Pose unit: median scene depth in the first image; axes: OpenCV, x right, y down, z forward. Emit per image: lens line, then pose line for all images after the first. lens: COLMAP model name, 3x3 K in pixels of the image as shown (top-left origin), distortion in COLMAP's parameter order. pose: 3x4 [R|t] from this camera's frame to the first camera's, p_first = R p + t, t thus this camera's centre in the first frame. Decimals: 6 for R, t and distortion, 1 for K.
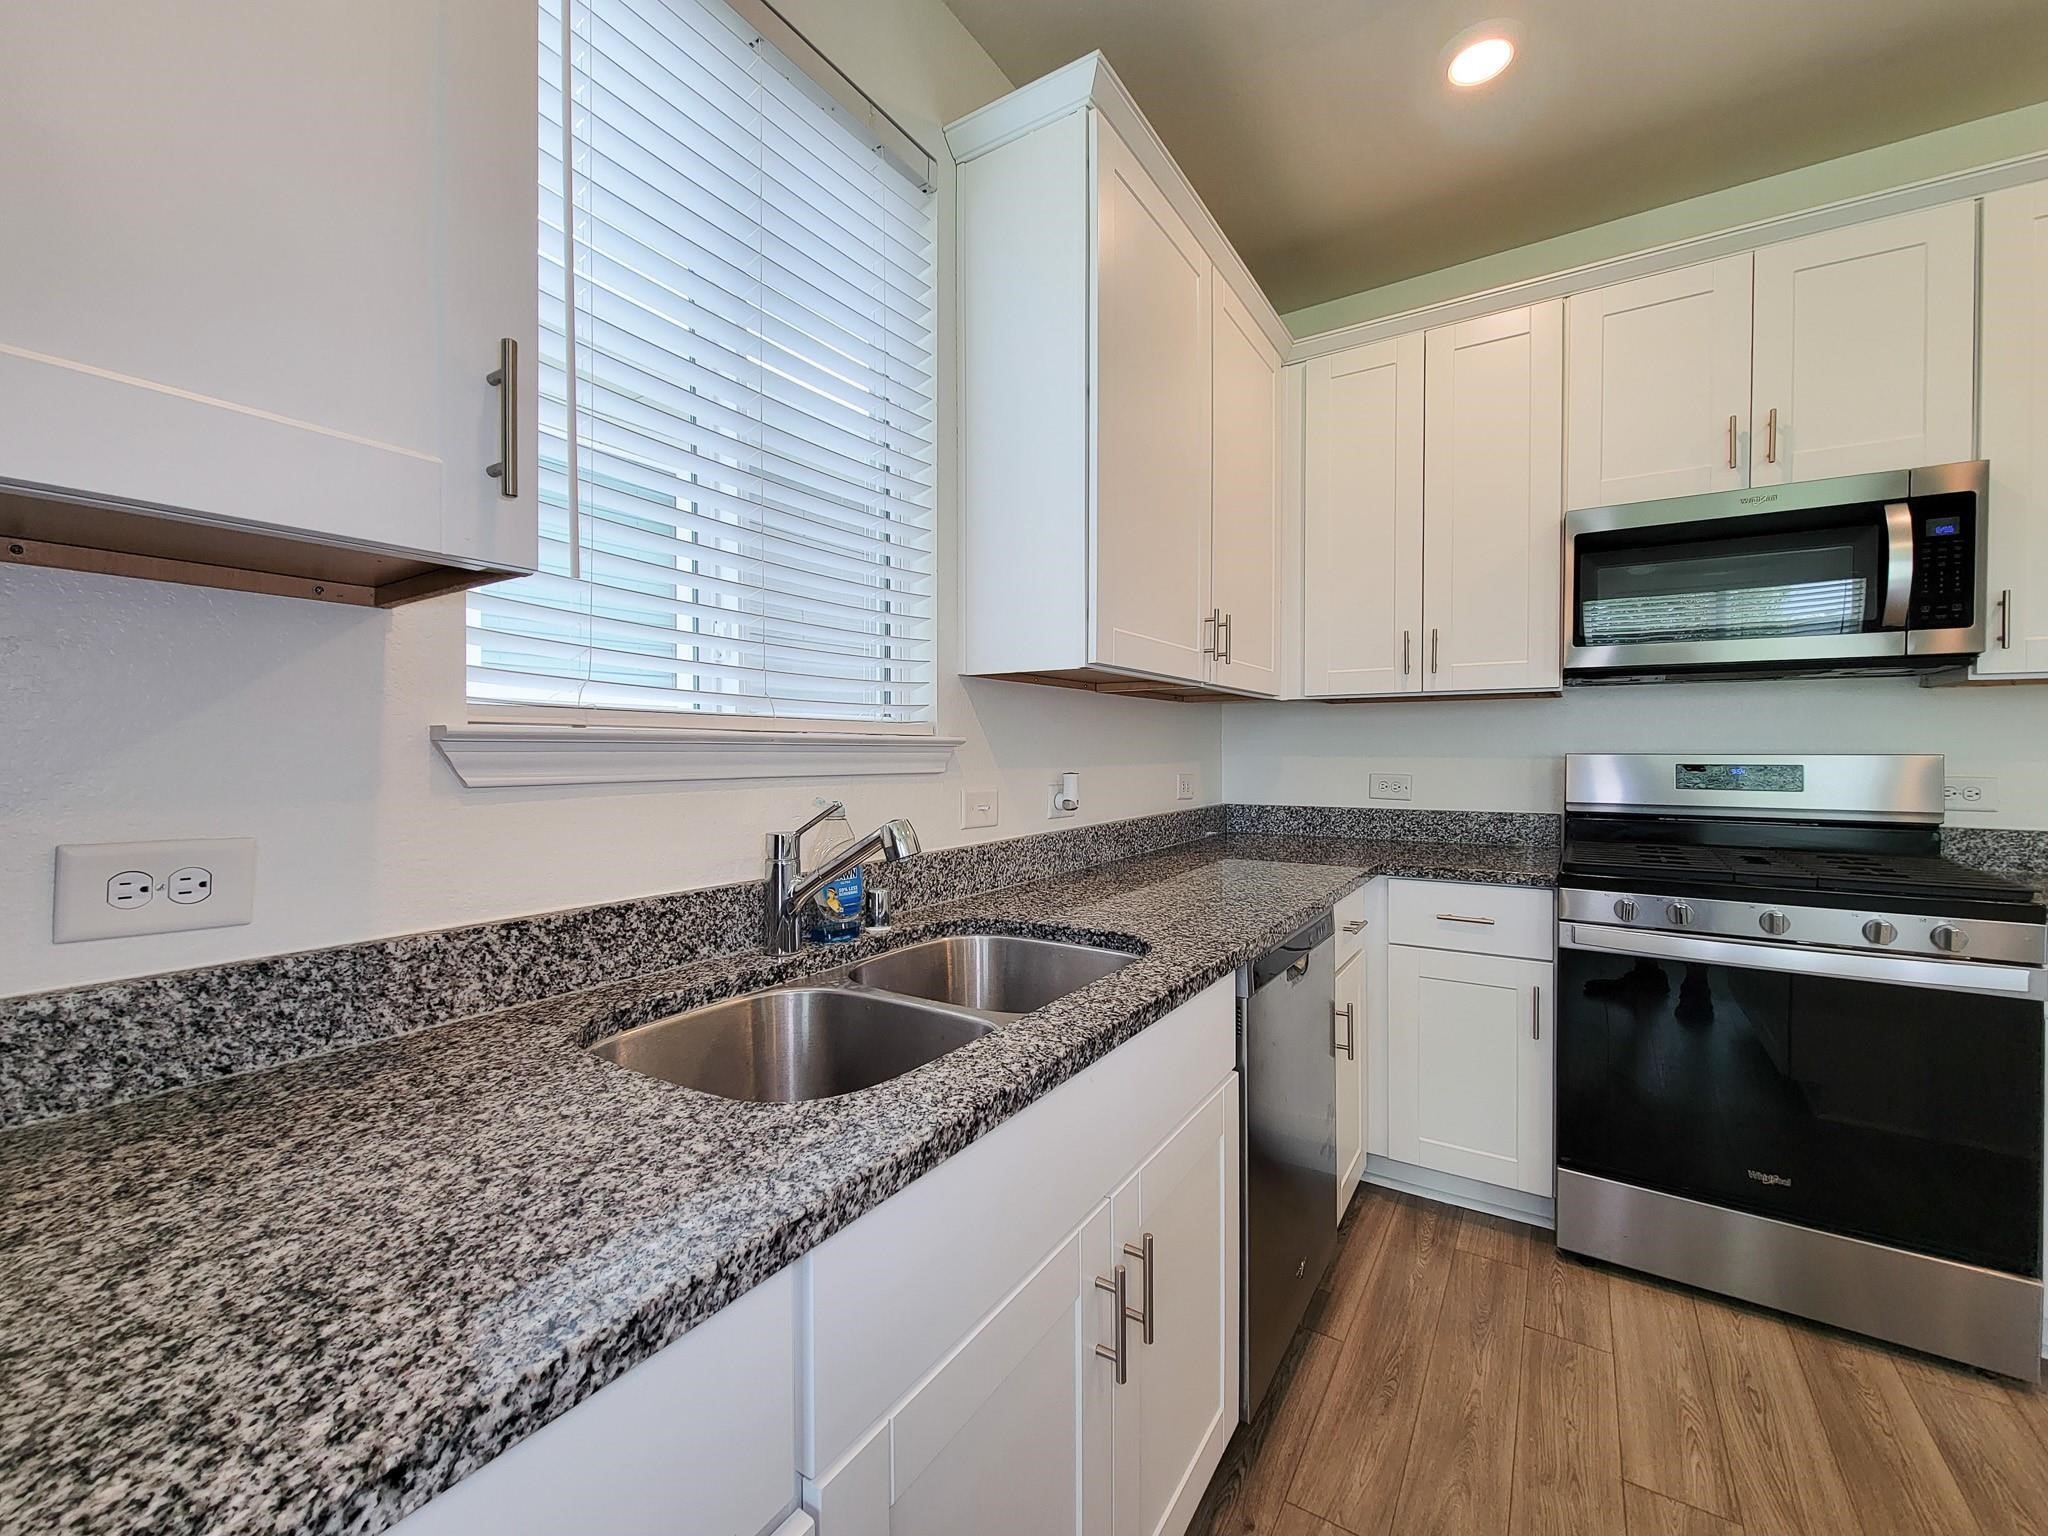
lens RADIAL K [[832.1, 0, 1023.8], [0, 832.1, 759.7], [0, 0, 1]] dist [0.001523, -0.000440]
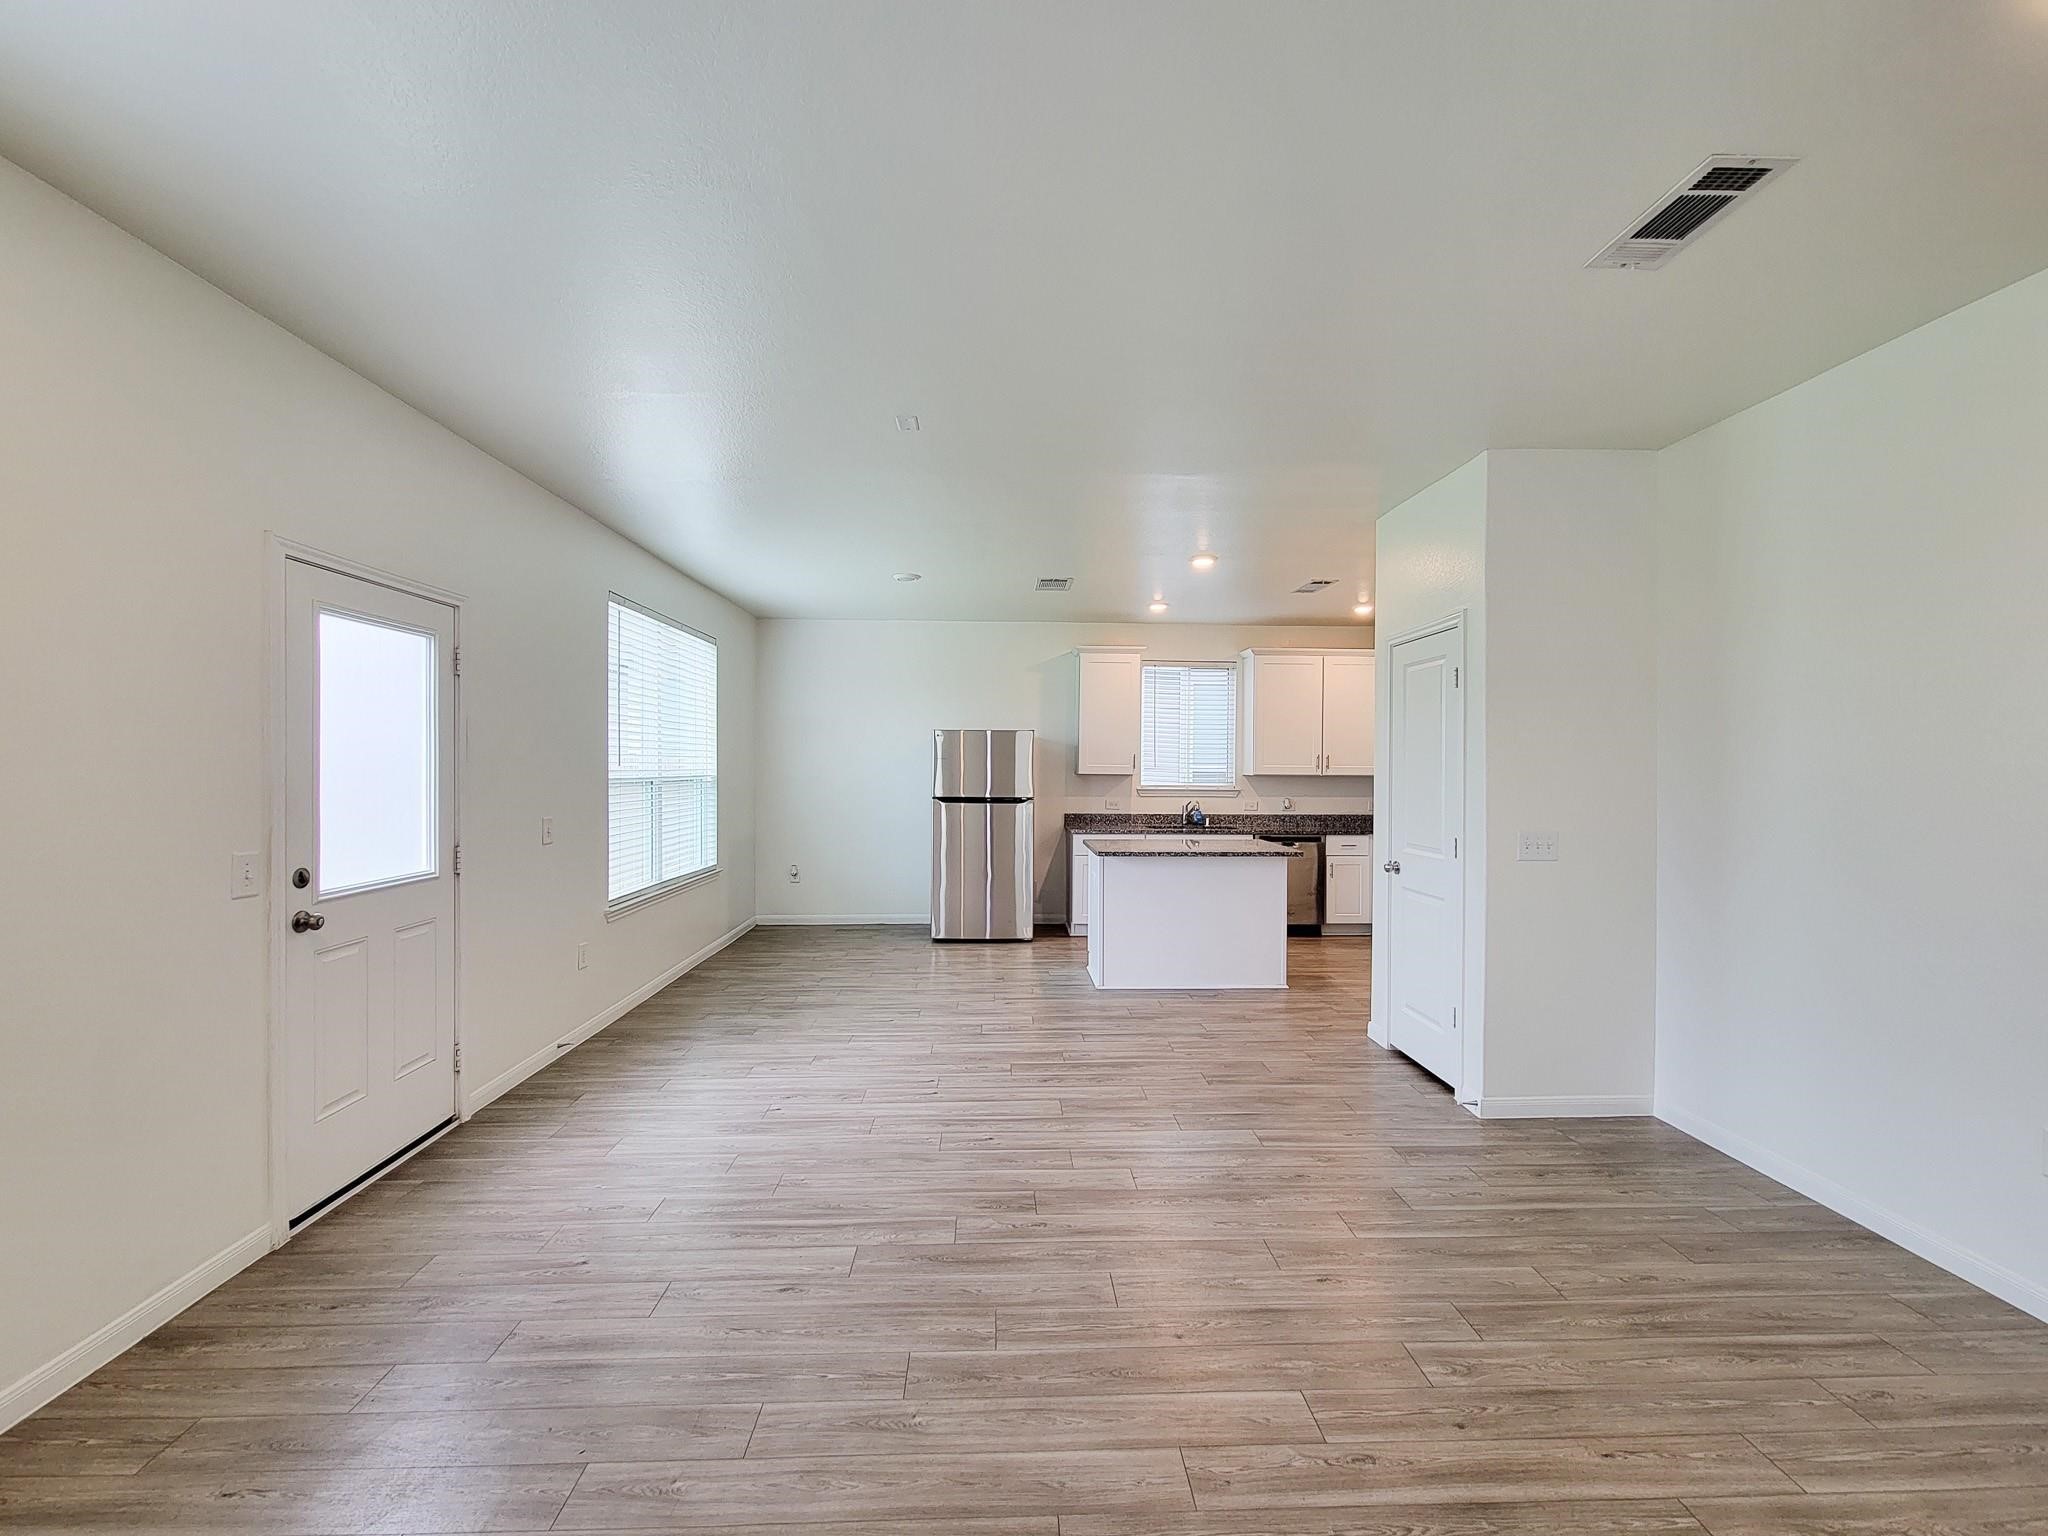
lens RADIAL K [[843.7, 0, 1026.8], [0, 843.7, 772.1], [0, 0, 1]] dist [0.002223, -0.002025]
pose [[0.578434, 0.008004, -0.815690, 3.550628], [-0.015887, 0.999873, -0.001455, -0.112931], [0.815575, 0.013800, 0.578487, -3.059092]]
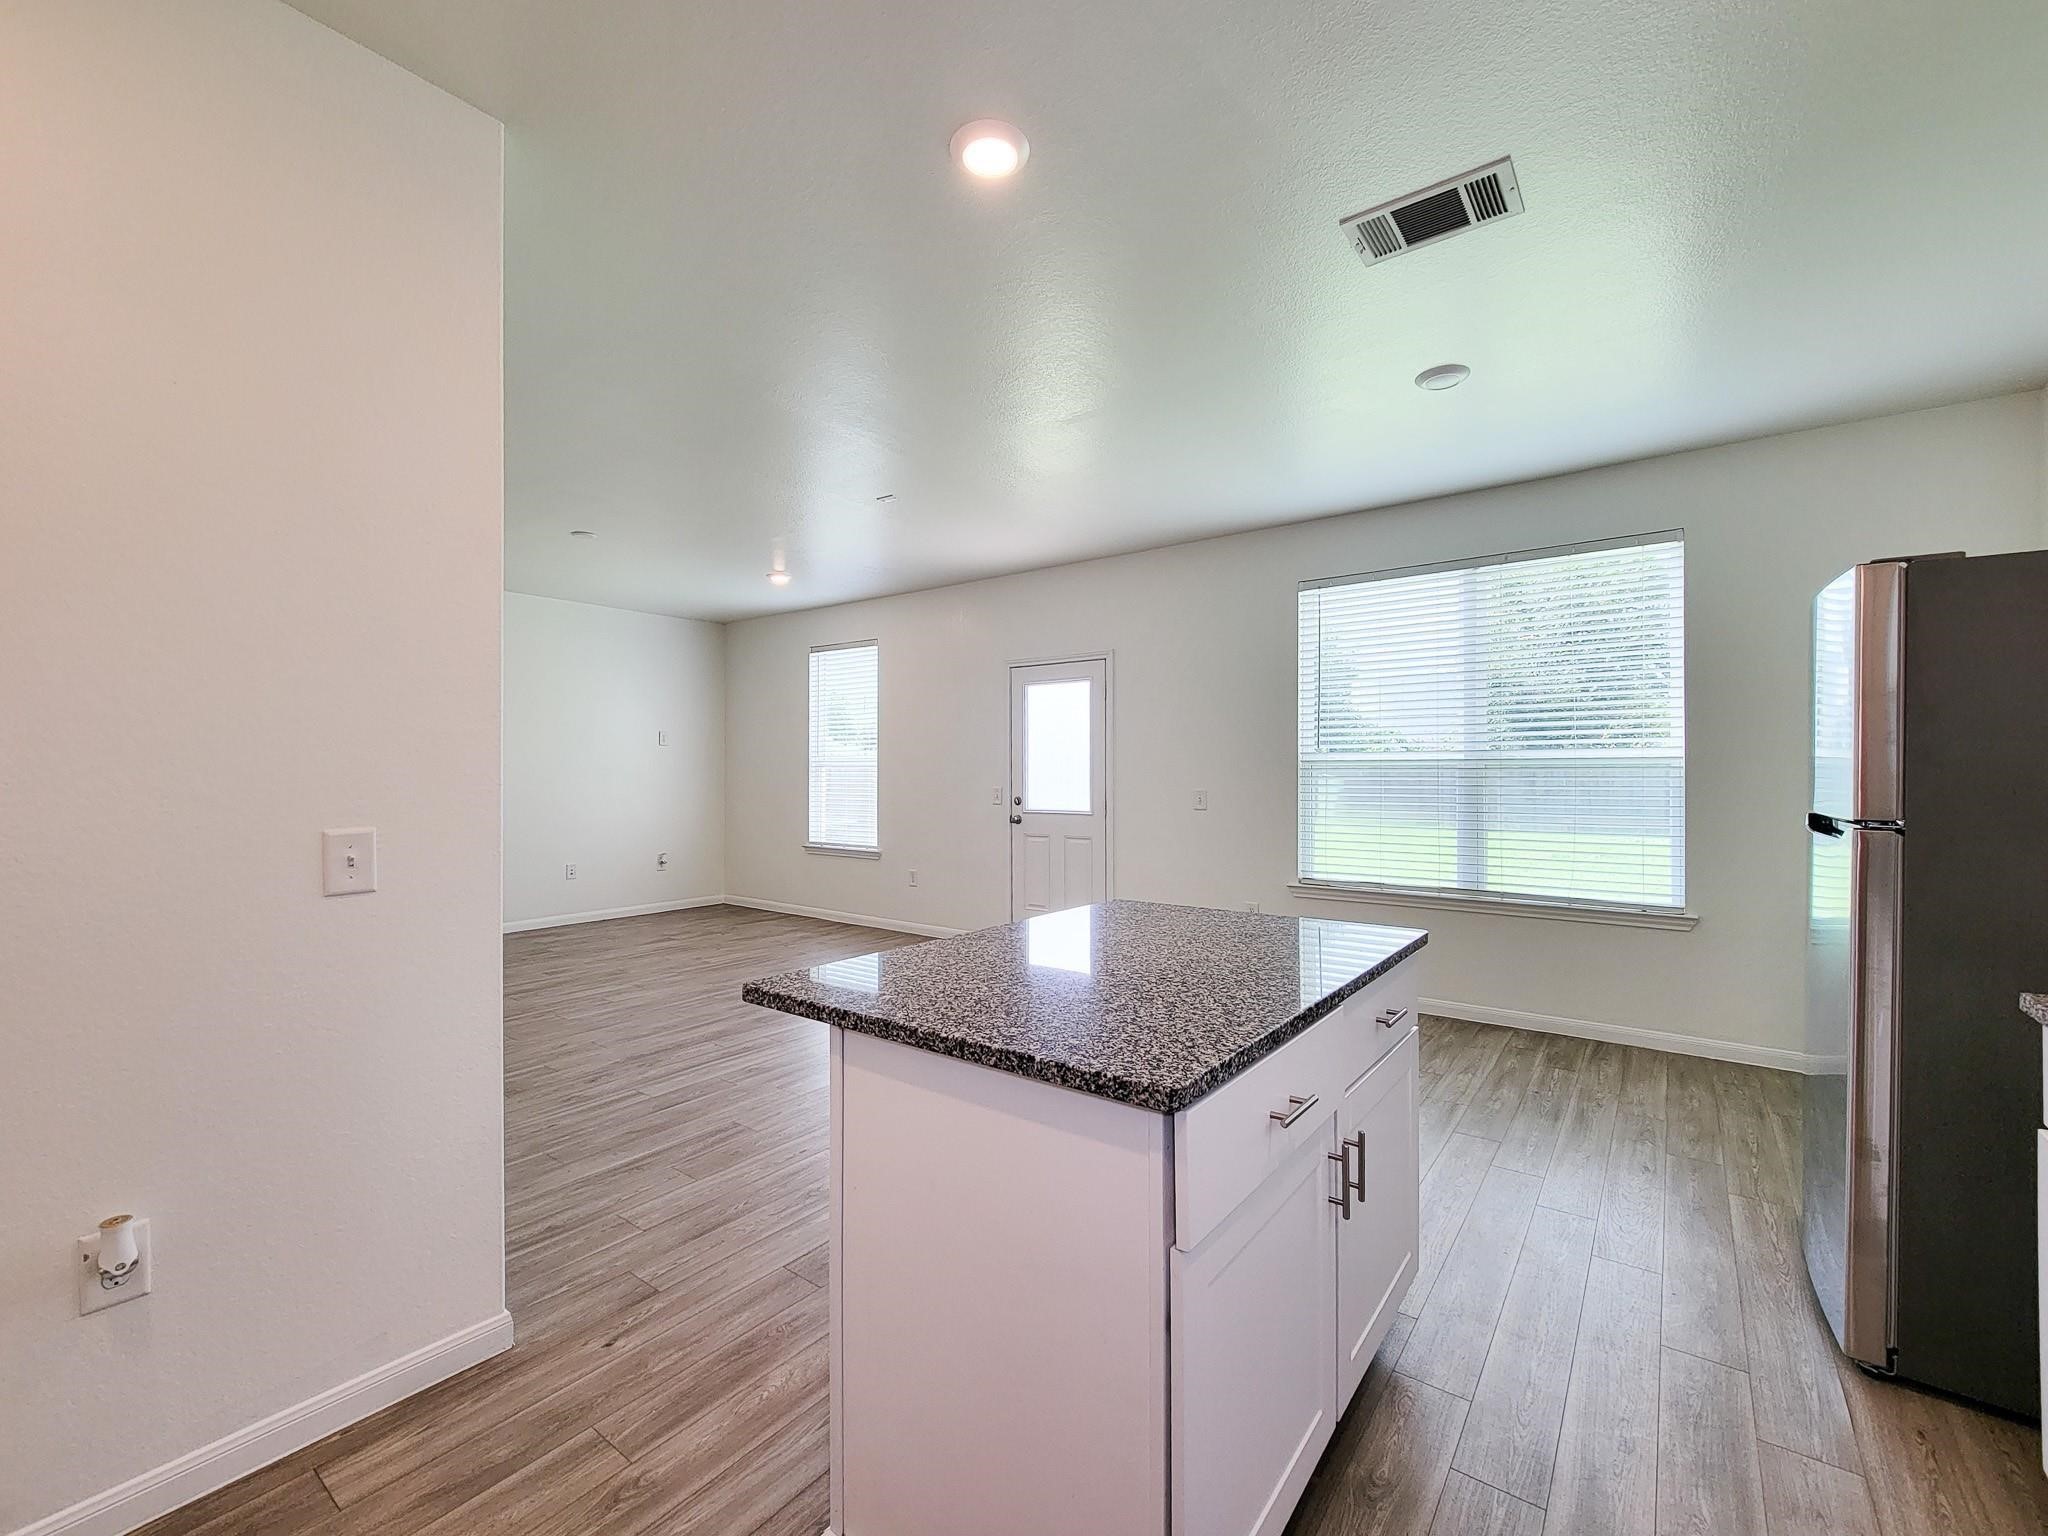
lens RADIAL K [[863.0, 0, 1024.9], [0, 863.0, 771.9], [0, 0, 1]] dist [0.001501, -0.000327]
pose [[-0.997589, 0.000646, 0.069394, 0.811615], [0.001528, 0.999919, 0.012668, -0.067026], [-0.069380, 0.012744, -0.997509, 1.127386]]
